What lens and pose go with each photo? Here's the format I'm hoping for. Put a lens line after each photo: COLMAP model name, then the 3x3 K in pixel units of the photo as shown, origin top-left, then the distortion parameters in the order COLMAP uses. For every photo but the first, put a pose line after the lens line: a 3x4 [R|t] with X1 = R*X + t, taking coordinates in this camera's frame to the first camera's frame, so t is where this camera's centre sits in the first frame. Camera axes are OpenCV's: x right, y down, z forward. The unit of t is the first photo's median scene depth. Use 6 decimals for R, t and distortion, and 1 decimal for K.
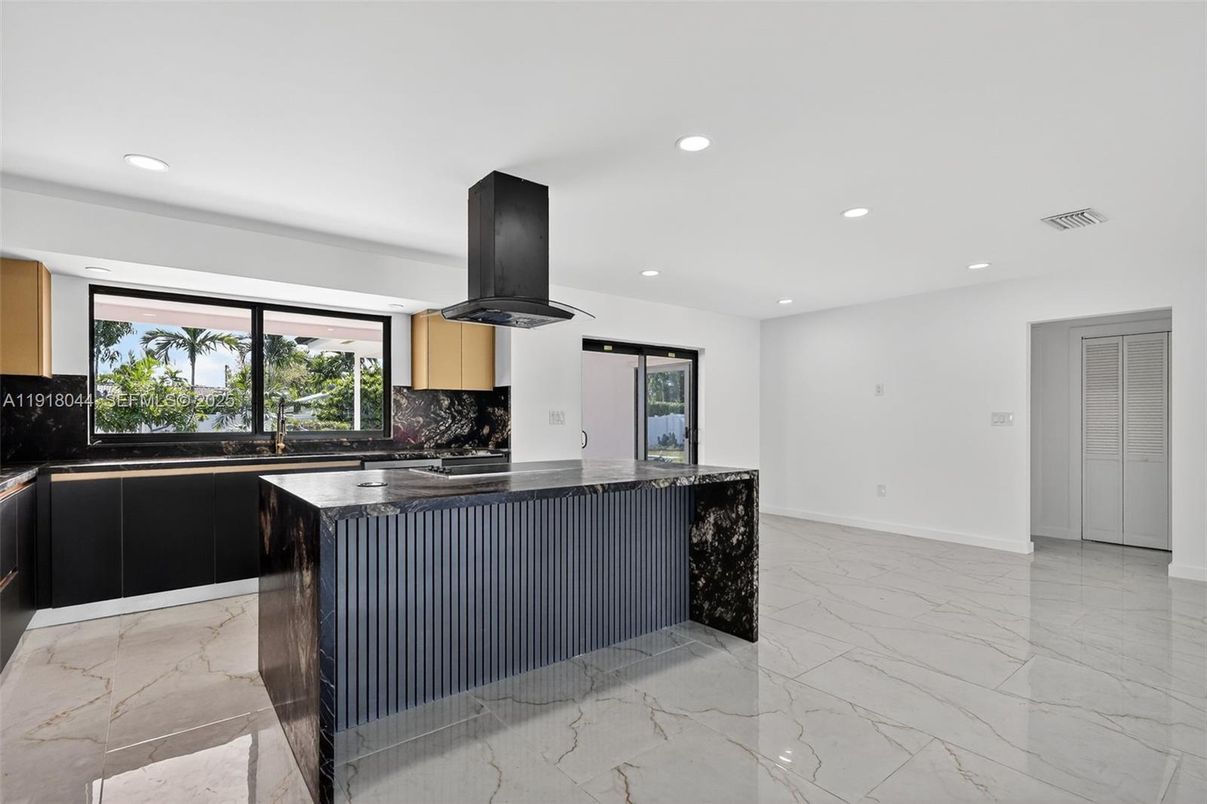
lens RADIAL K [[571.5, 0, 604.5], [0, 571.5, 421.9], [0, 0, 1]] dist [-0.001196, -0.000508]
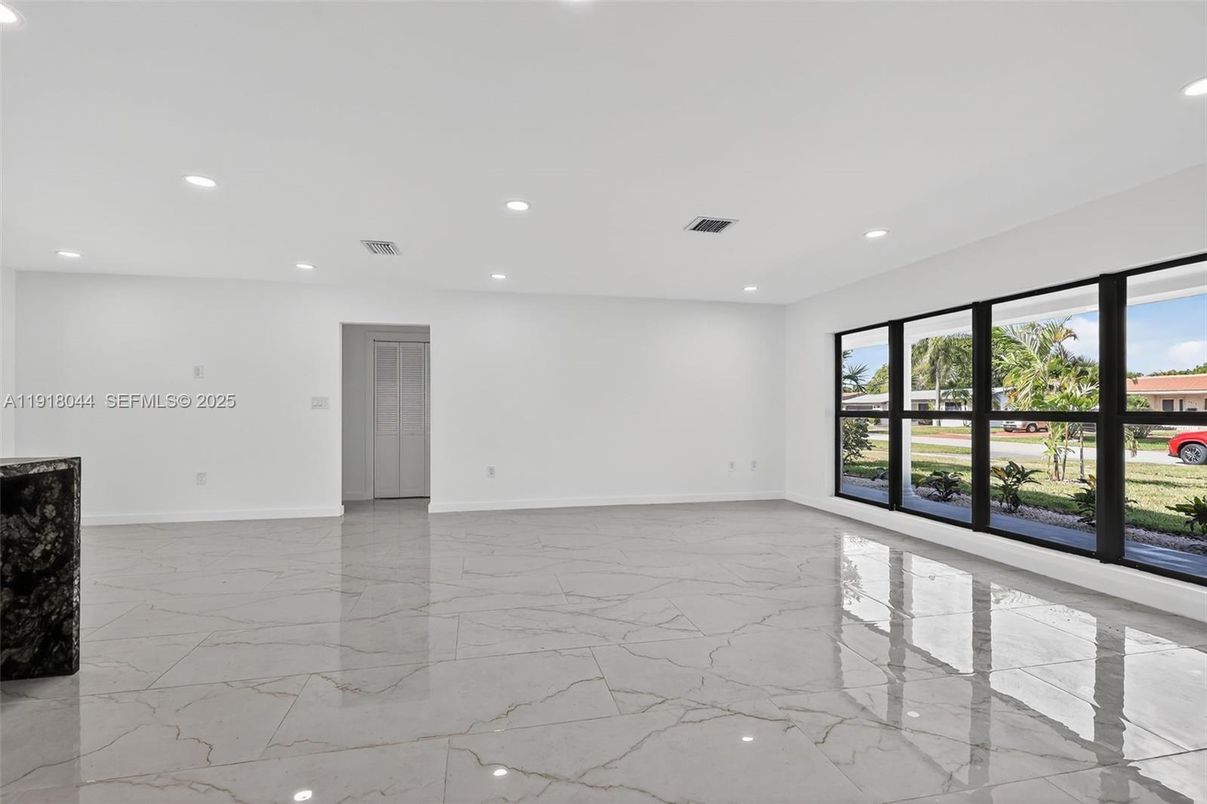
lens RADIAL K [[563.6, 0, 598.2], [0, 563.6, 407.6], [0, 0, 1]] dist [-0.000569, -0.000374]
pose [[0.439252, 0.002761, 0.898359, -0.105910], [0.007018, 0.999954, -0.006505, 0.021001], [-0.898336, 0.009162, 0.439213, -0.004686]]
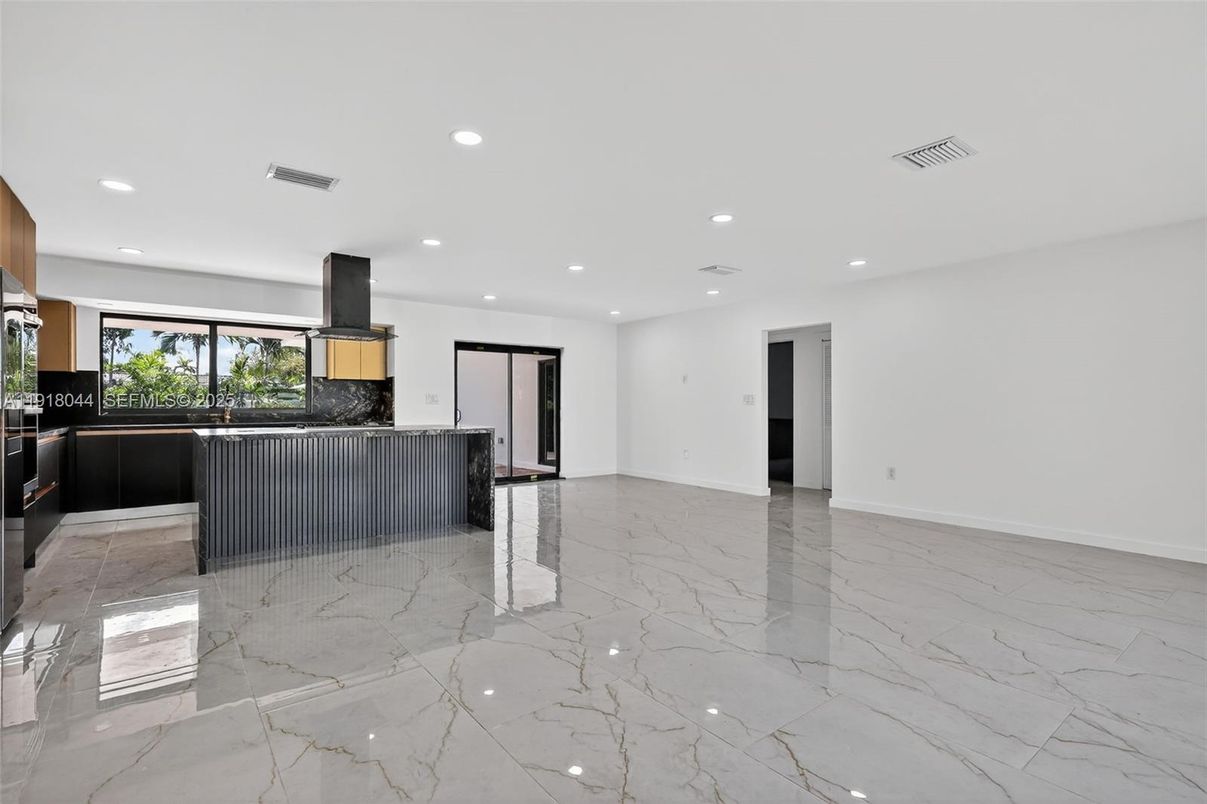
lens RADIAL K [[563.6, 0, 598.2], [0, 563.6, 407.6], [0, 0, 1]] dist [-0.000569, -0.000374]
pose [[0.999857, 0.000106, -0.016905, 0.516987], [-0.000156, 0.999996, -0.002979, 0.025264], [0.016904, 0.002982, 0.999853, -0.549899]]
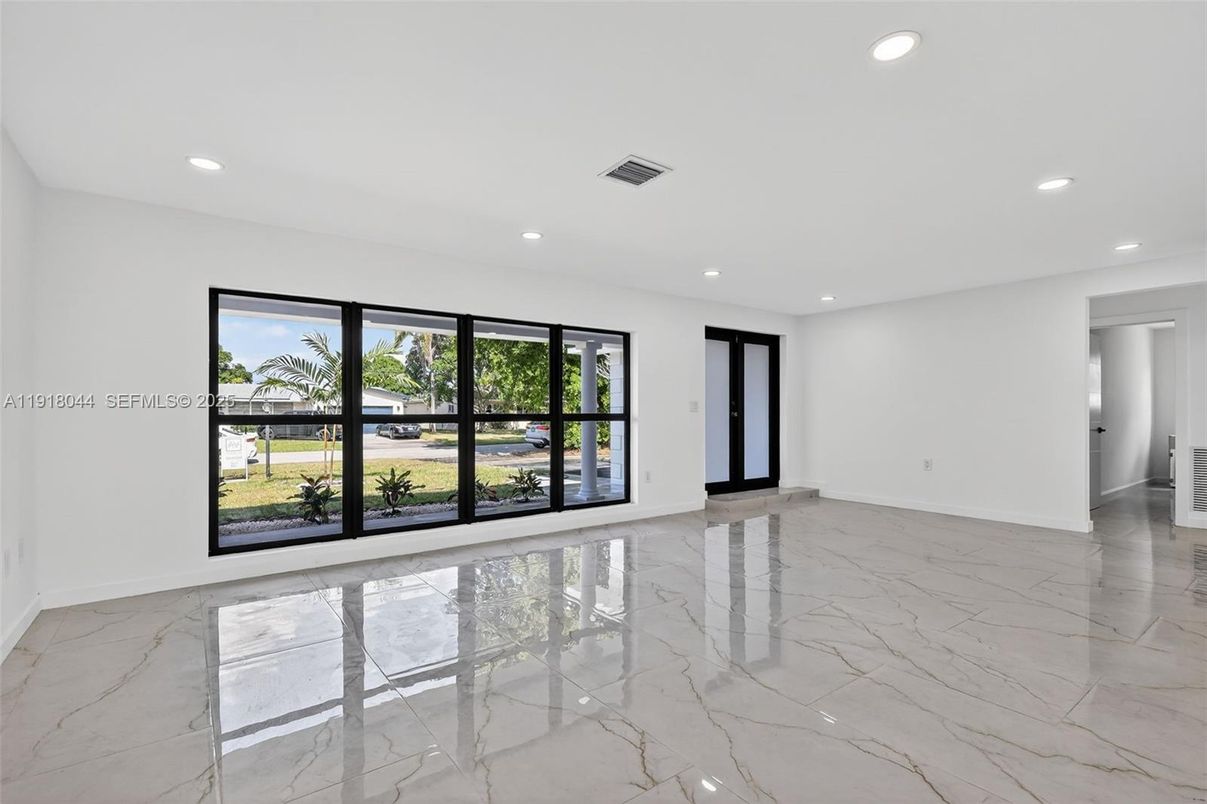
lens RADIAL K [[563.6, 0, 598.2], [0, 563.6, 407.6], [0, 0, 1]] dist [-0.000569, -0.000374]
pose [[-0.999645, -0.000163, 0.026647, 1.037364], [-0.000099, 0.999997, 0.002418, 0.006502], [-0.026648, 0.002414, -0.999642, 1.164070]]
